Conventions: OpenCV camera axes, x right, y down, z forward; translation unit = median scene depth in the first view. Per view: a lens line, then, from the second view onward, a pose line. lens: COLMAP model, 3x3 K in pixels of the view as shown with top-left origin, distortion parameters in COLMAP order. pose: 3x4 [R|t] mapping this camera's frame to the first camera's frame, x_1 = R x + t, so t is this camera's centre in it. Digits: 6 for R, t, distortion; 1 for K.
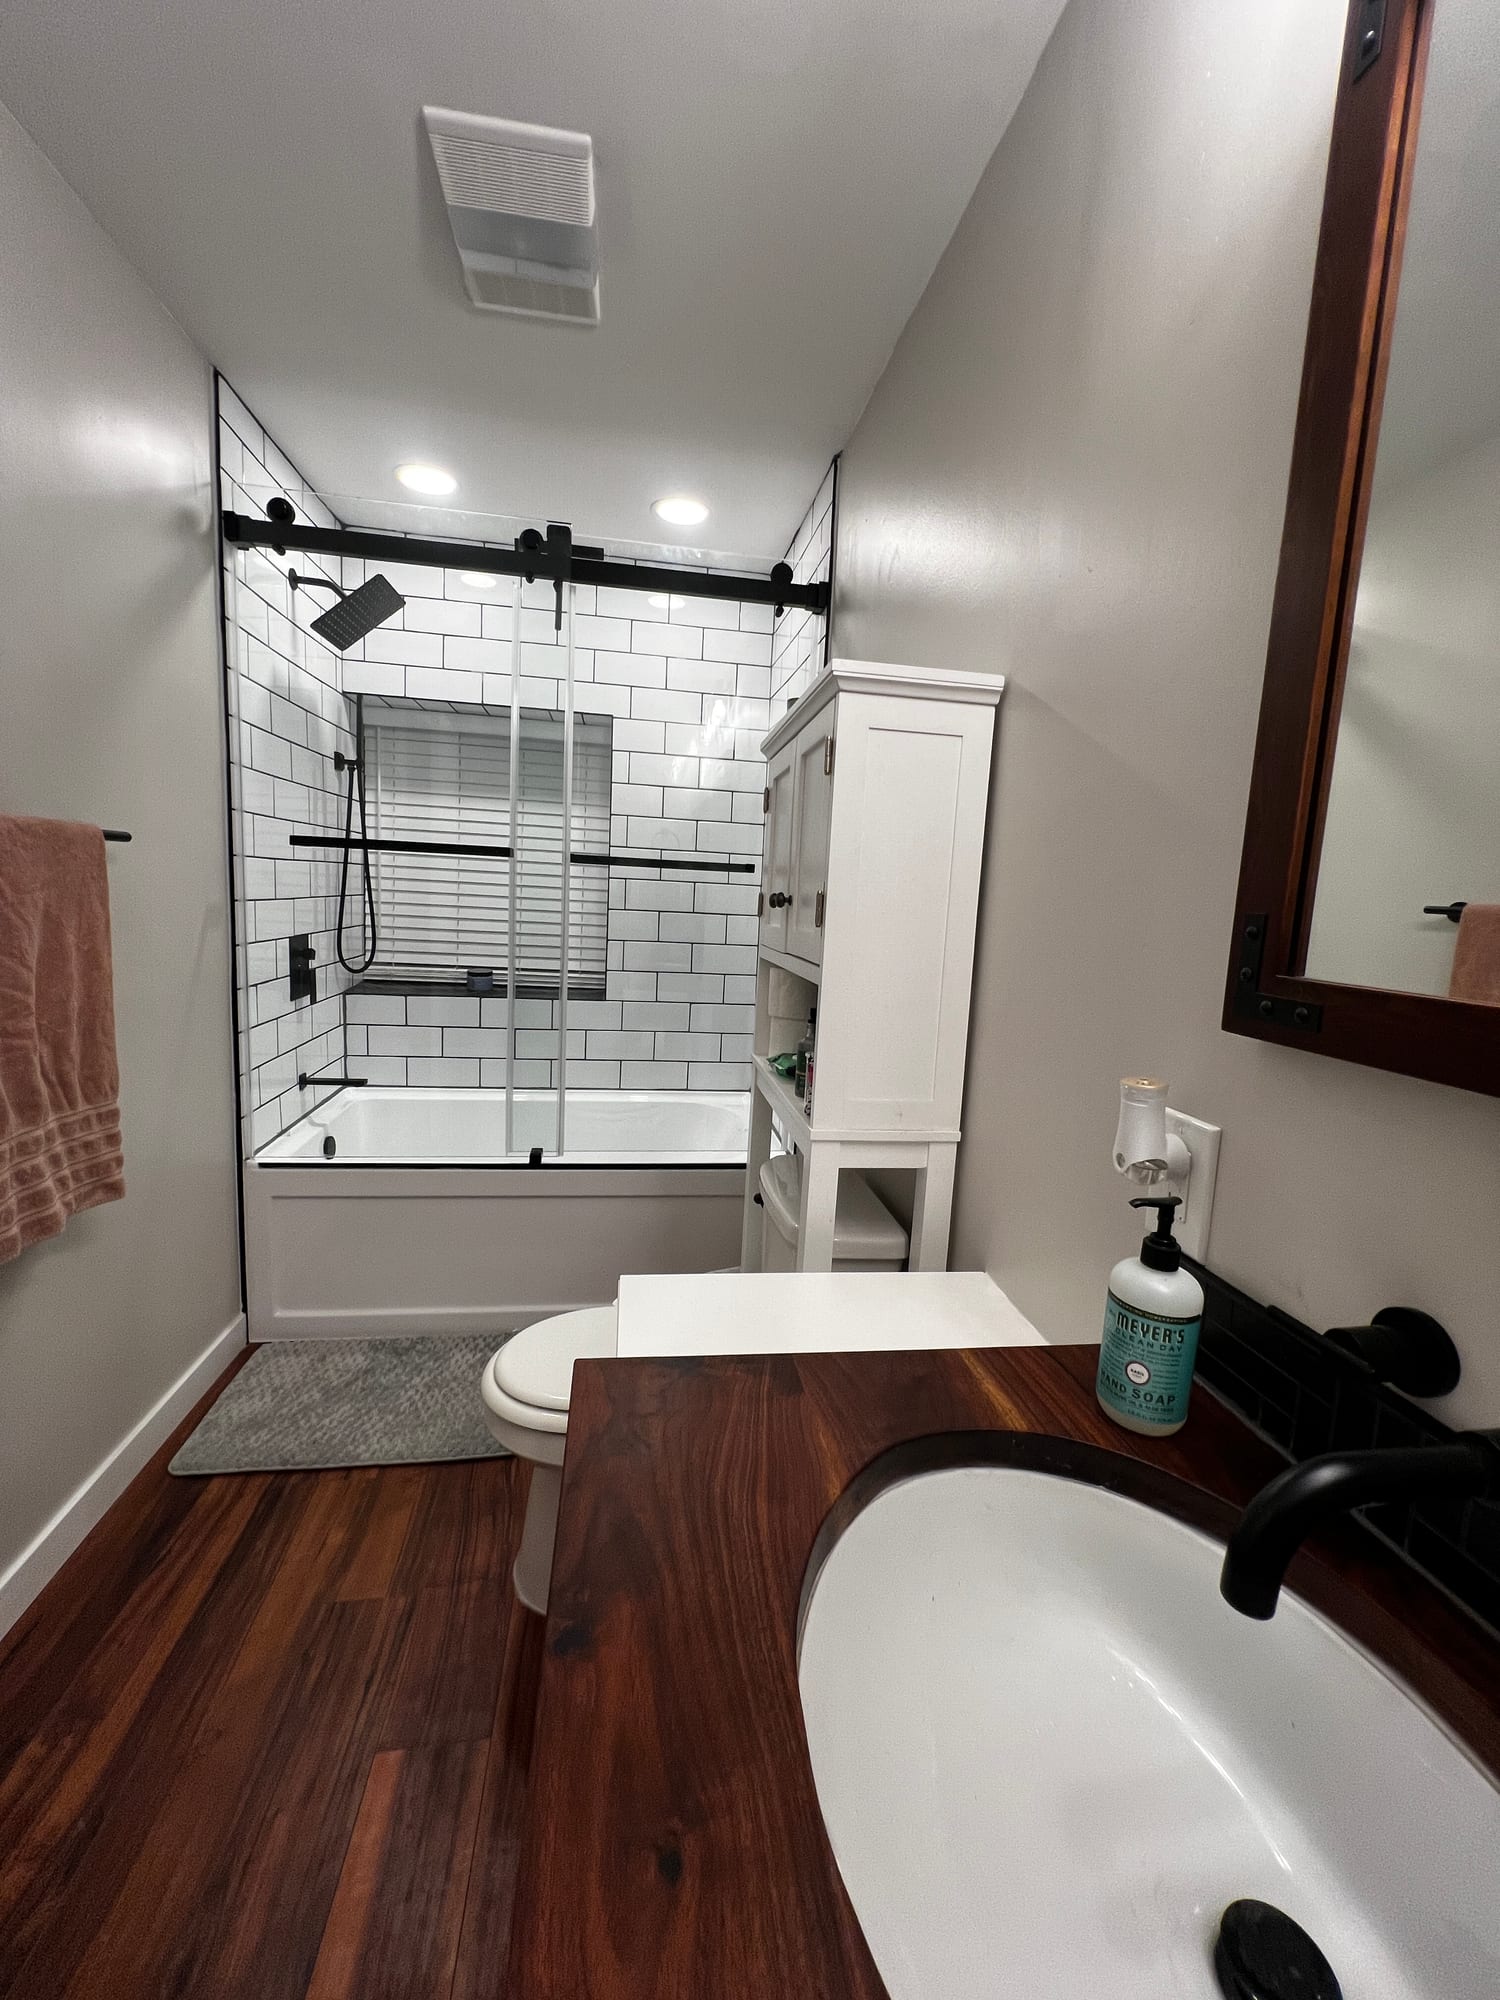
lens RADIAL K [[801.4, 0, 752.4], [0, 801.4, 996.5], [0, 0, 1]] dist [-0.004226, 0.000921]
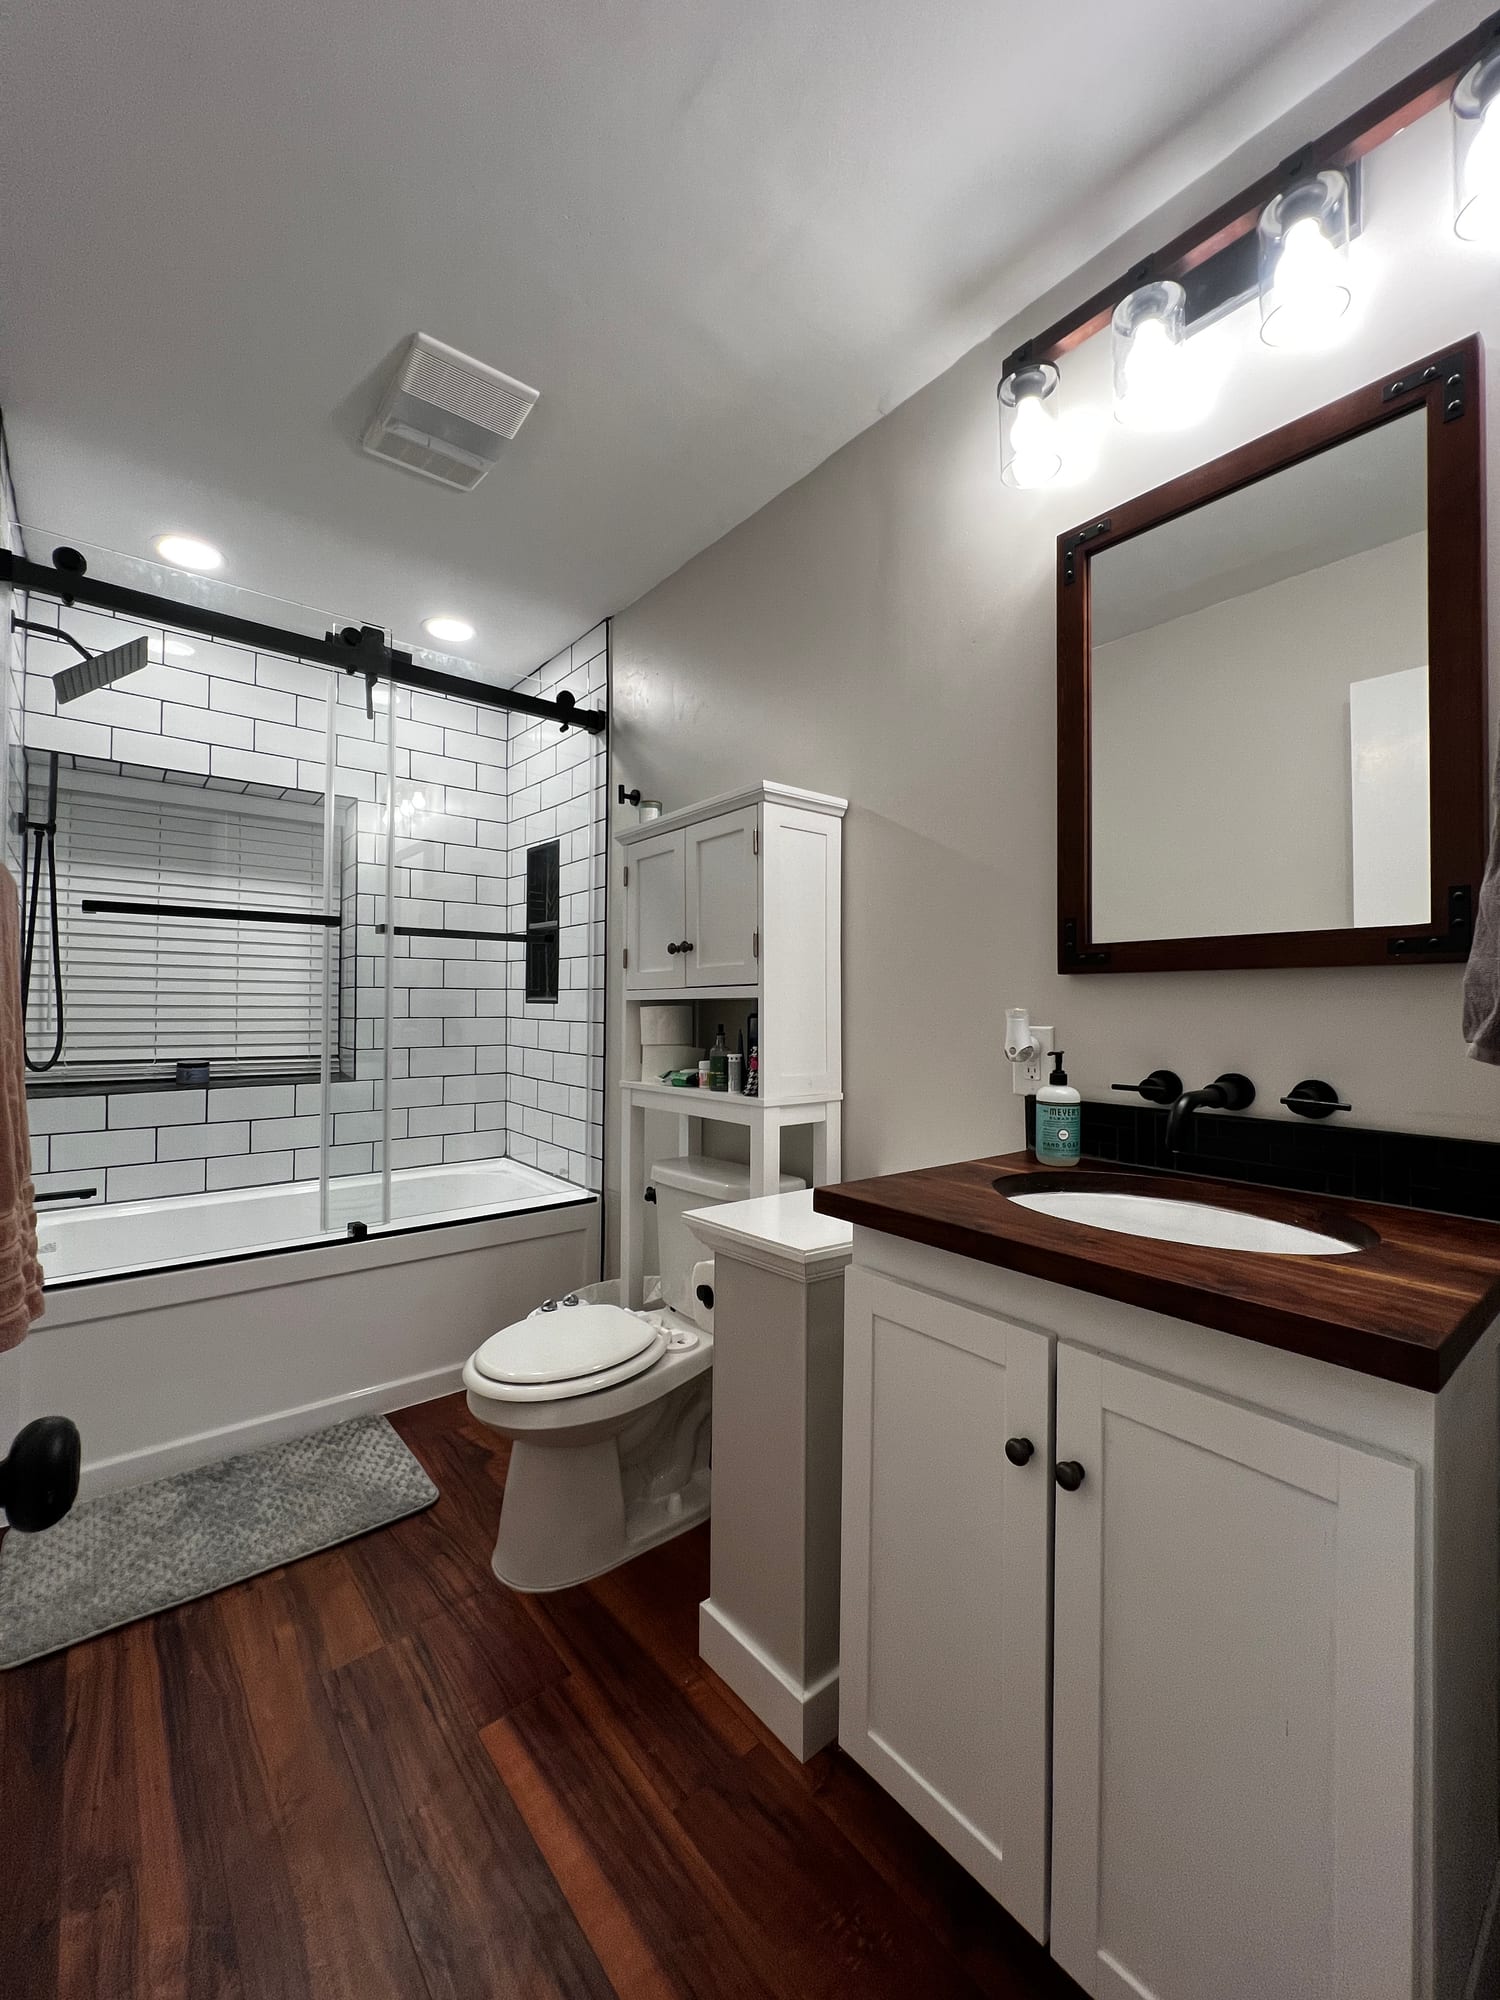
lens RADIAL K [[801.4, 0, 751.2], [0, 801.4, 997.8], [0, 0, 1]] dist [-0.004226, 0.000921]
pose [[0.859368, -0.043184, 0.509531, -0.461299], [0.105331, 0.990009, -0.093745, 0.083616], [-0.500392, 0.134231, 0.855331, -0.154402]]
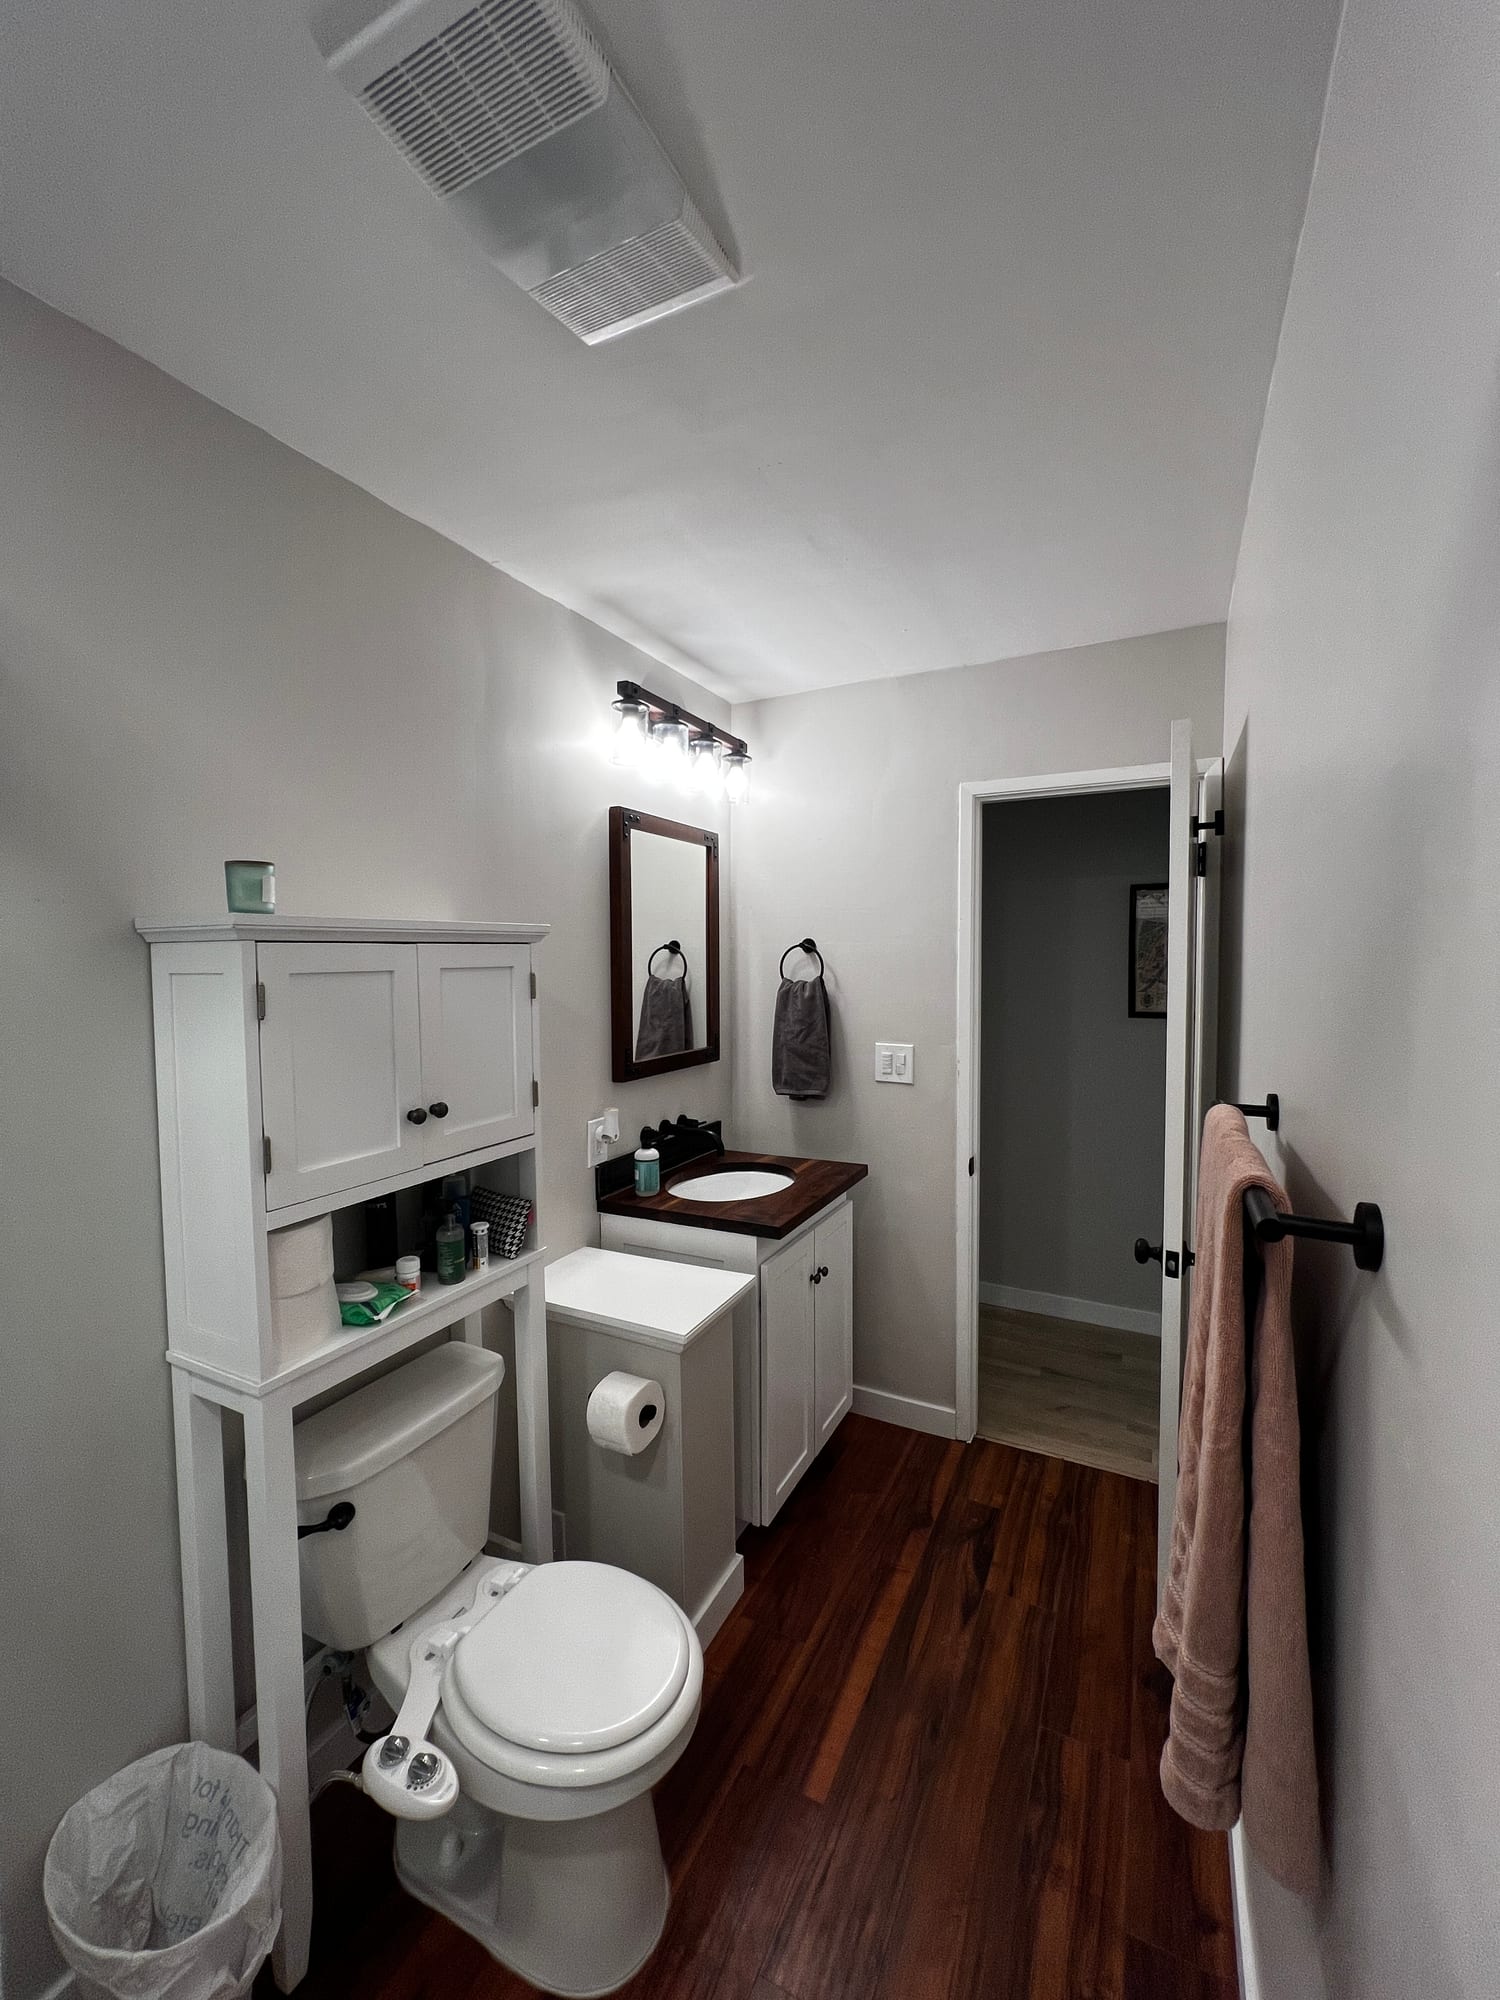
lens RADIAL K [[801.4, 0, 754.8], [0, 801.4, 1003.9], [0, 0, 1]] dist [-0.004226, 0.000921]
pose [[-0.812652, -0.080123, 0.577215, -0.699487], [0.037449, 0.981275, 0.188935, -0.351445], [-0.581545, 0.175155, -0.794435, 1.279685]]
